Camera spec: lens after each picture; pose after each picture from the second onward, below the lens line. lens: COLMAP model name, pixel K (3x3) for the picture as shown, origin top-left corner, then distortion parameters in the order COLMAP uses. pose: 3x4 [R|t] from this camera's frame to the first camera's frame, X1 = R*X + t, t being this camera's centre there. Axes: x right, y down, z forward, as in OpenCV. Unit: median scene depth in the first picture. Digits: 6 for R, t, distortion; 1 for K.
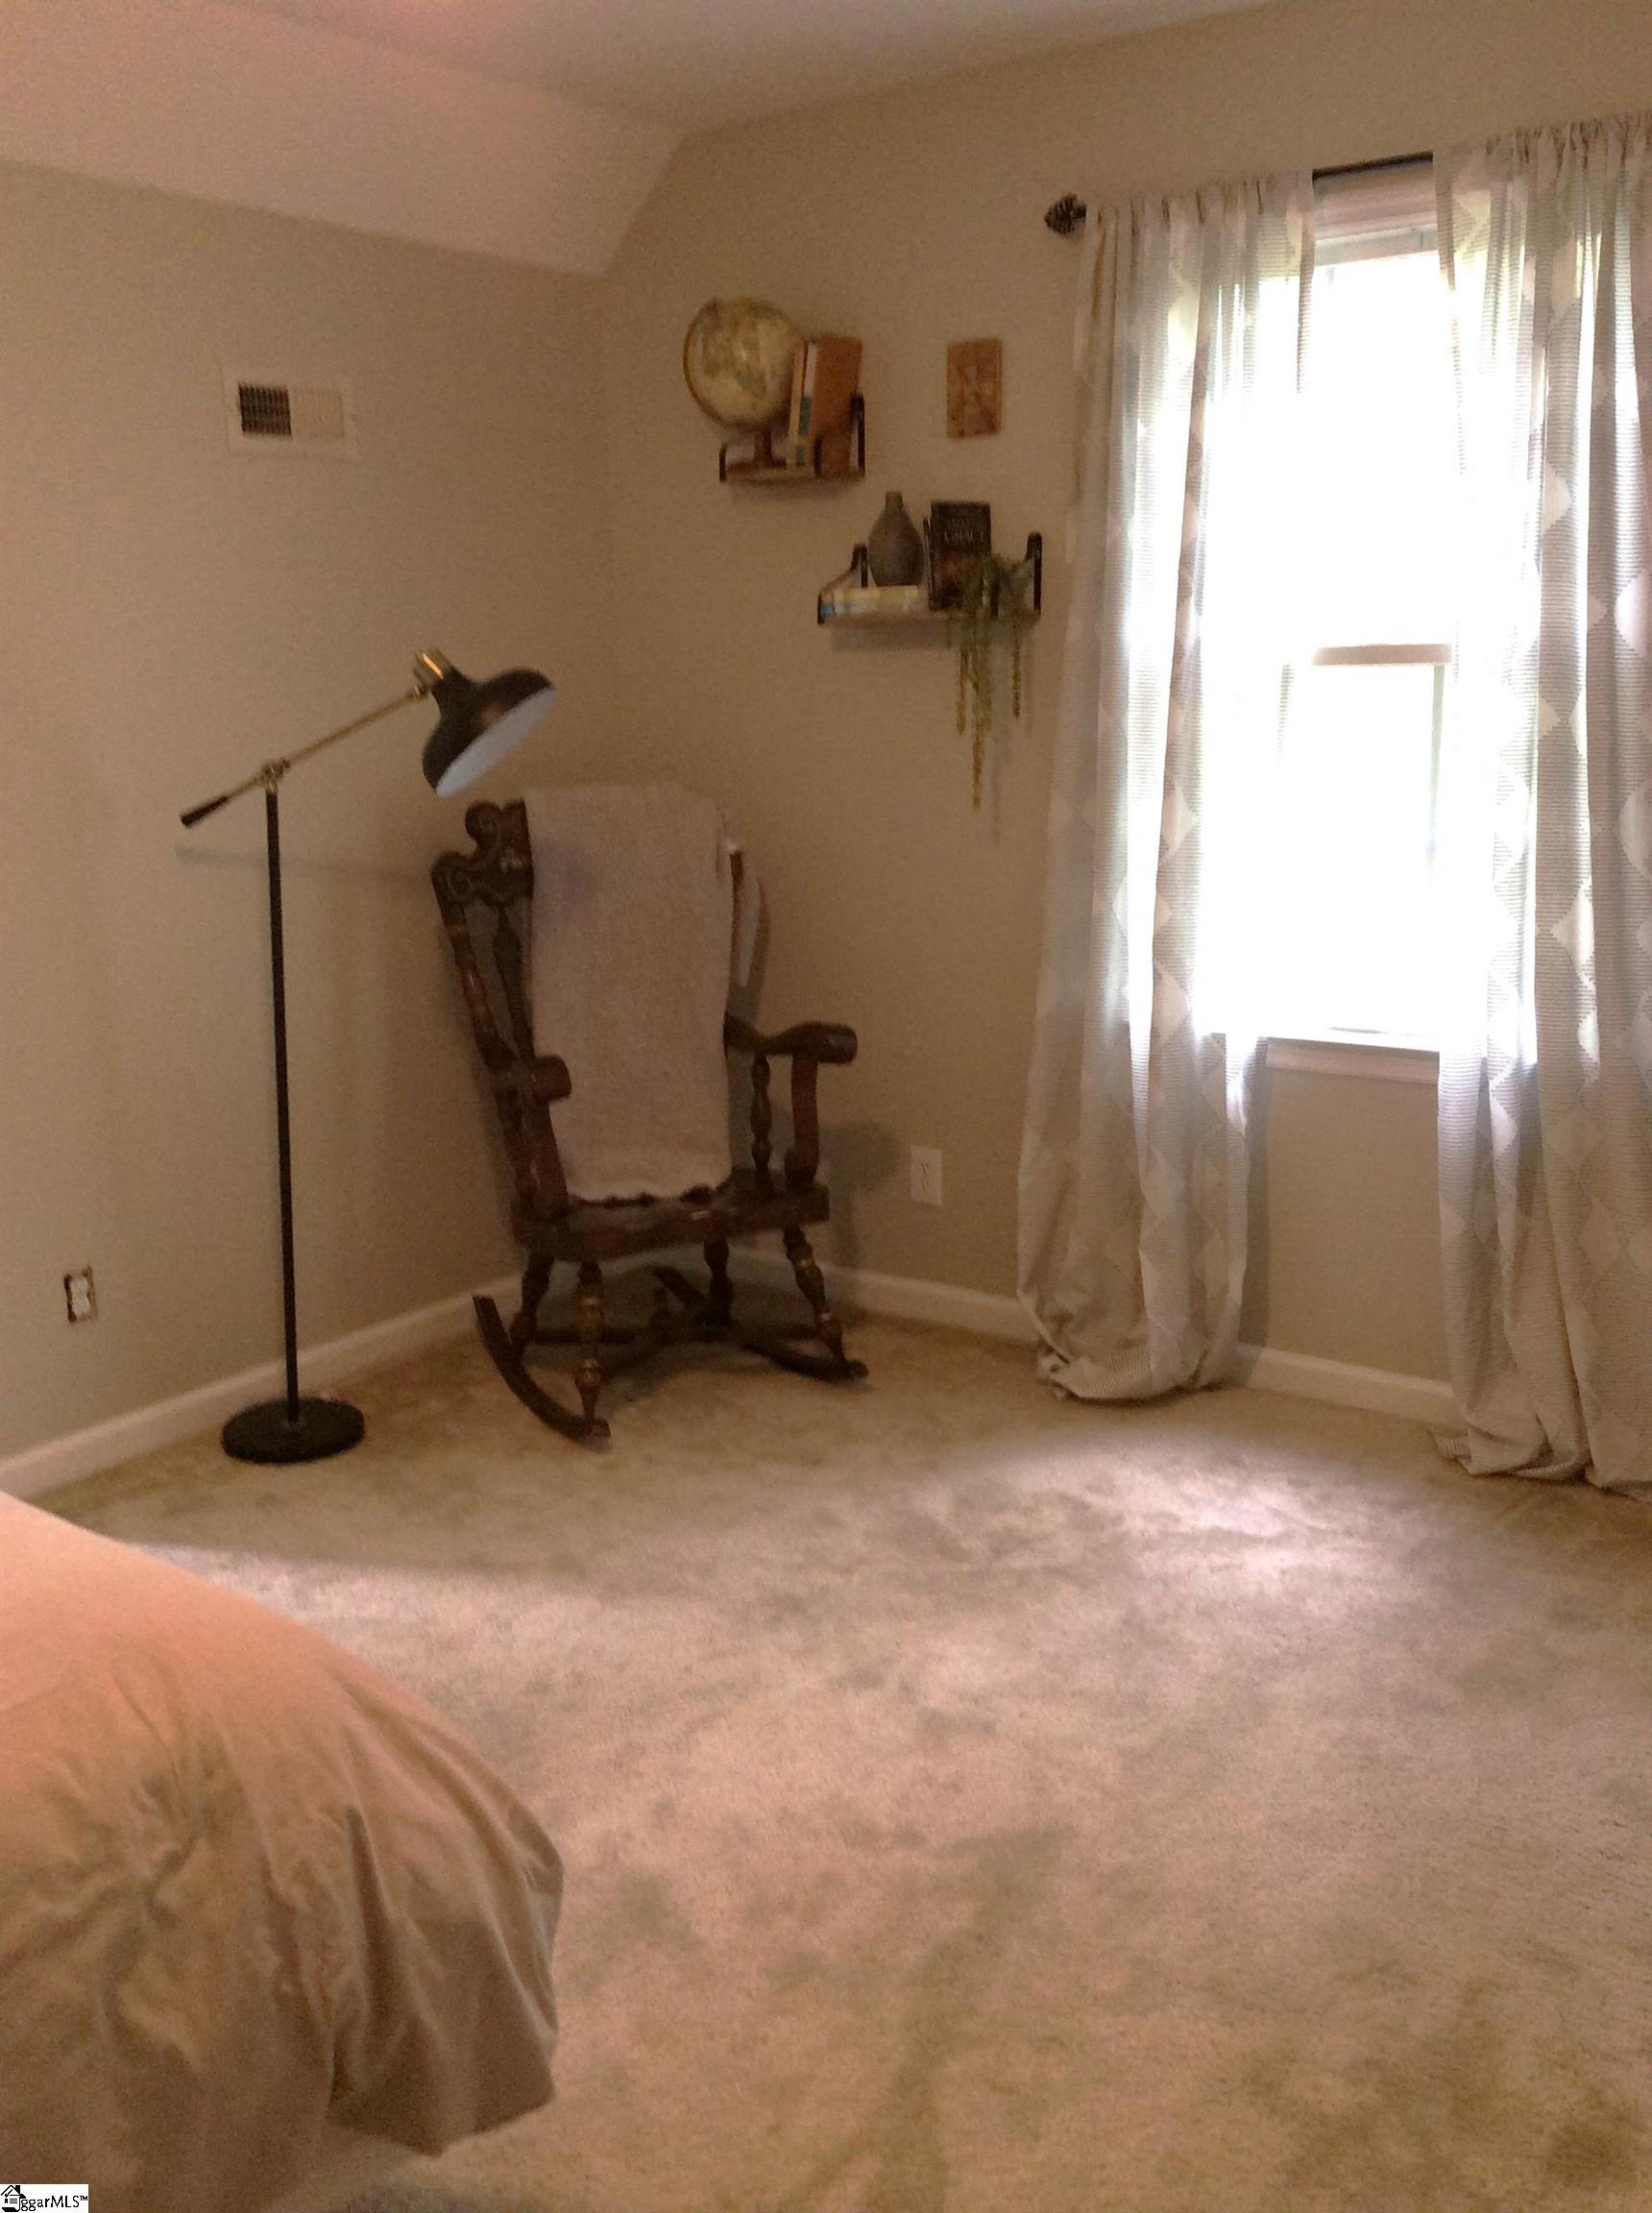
lens RADIAL K [[2036.8, 0, 818.5], [0, 2036.8, 1107.1], [0, 0, 1]] dist [0.124993, -0.248869]
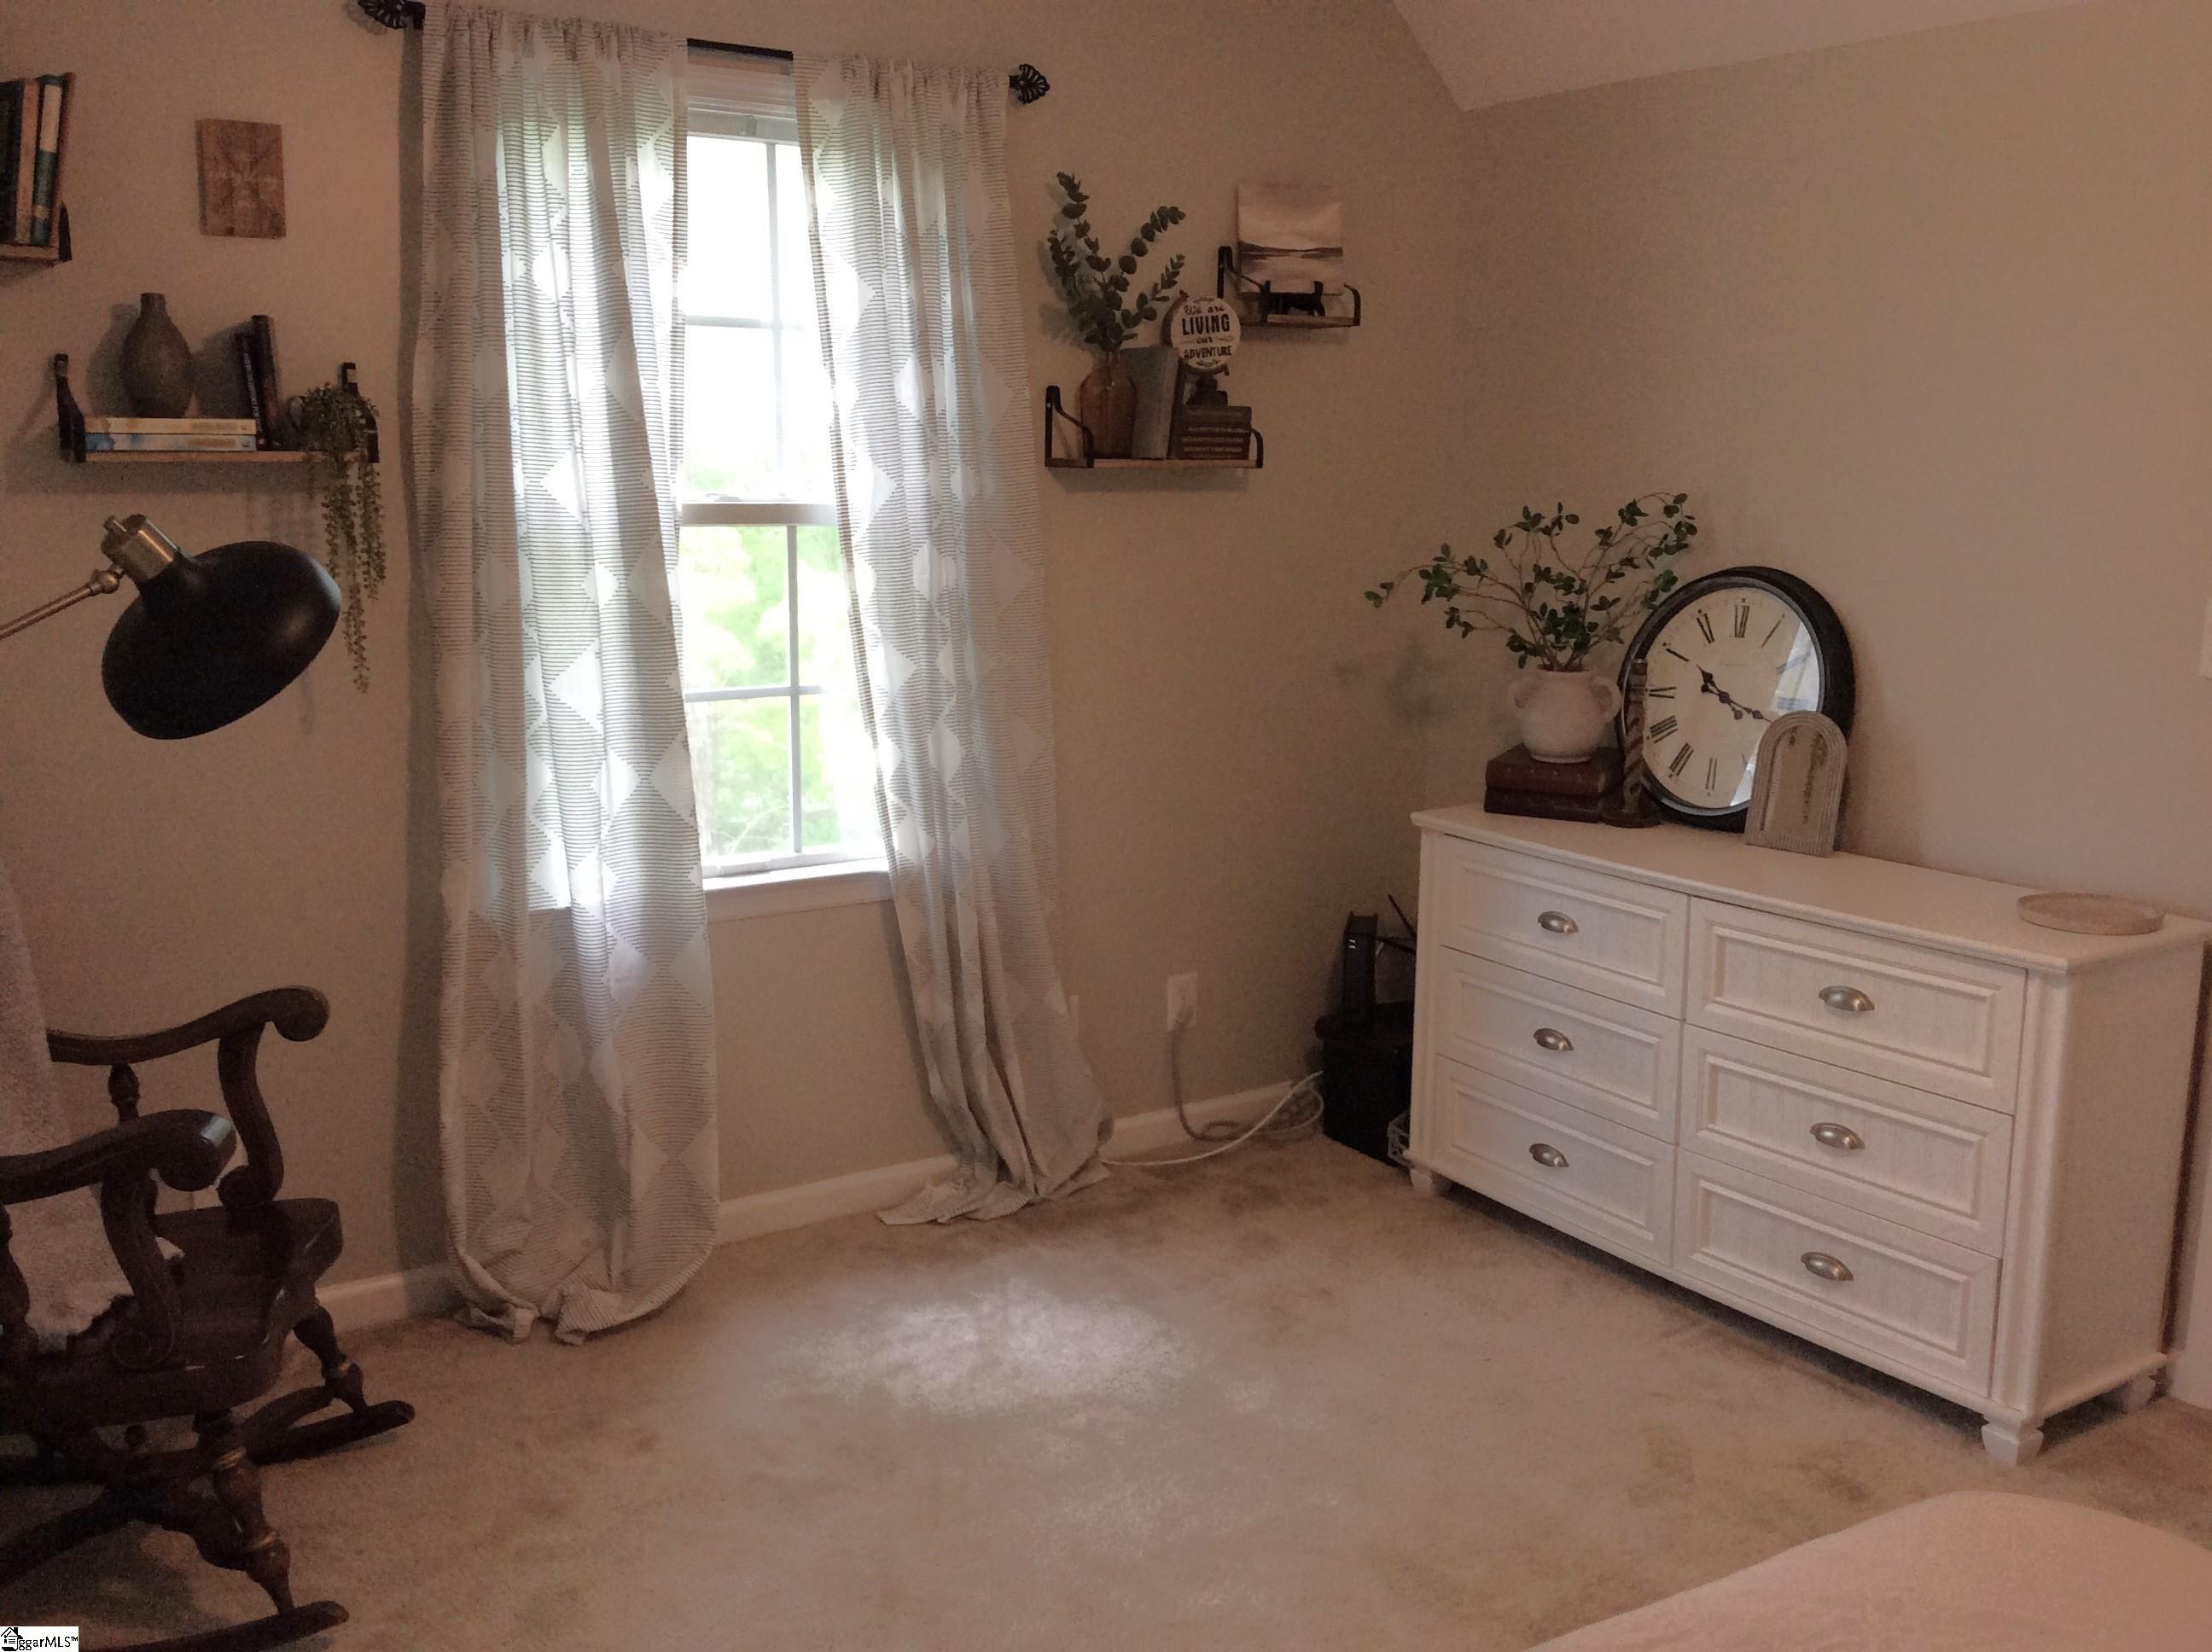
lens RADIAL K [[2099.2, 0, 1101.9], [0, 2099.2, 881.8], [0, 0, 1]] dist [-0.010941, -0.012421]
pose [[0.312157, -0.162047, 0.936108, -0.679261], [0.191722, 0.975818, 0.104989, -0.112755], [-0.930484, 0.146700, 0.335676, 0.497443]]
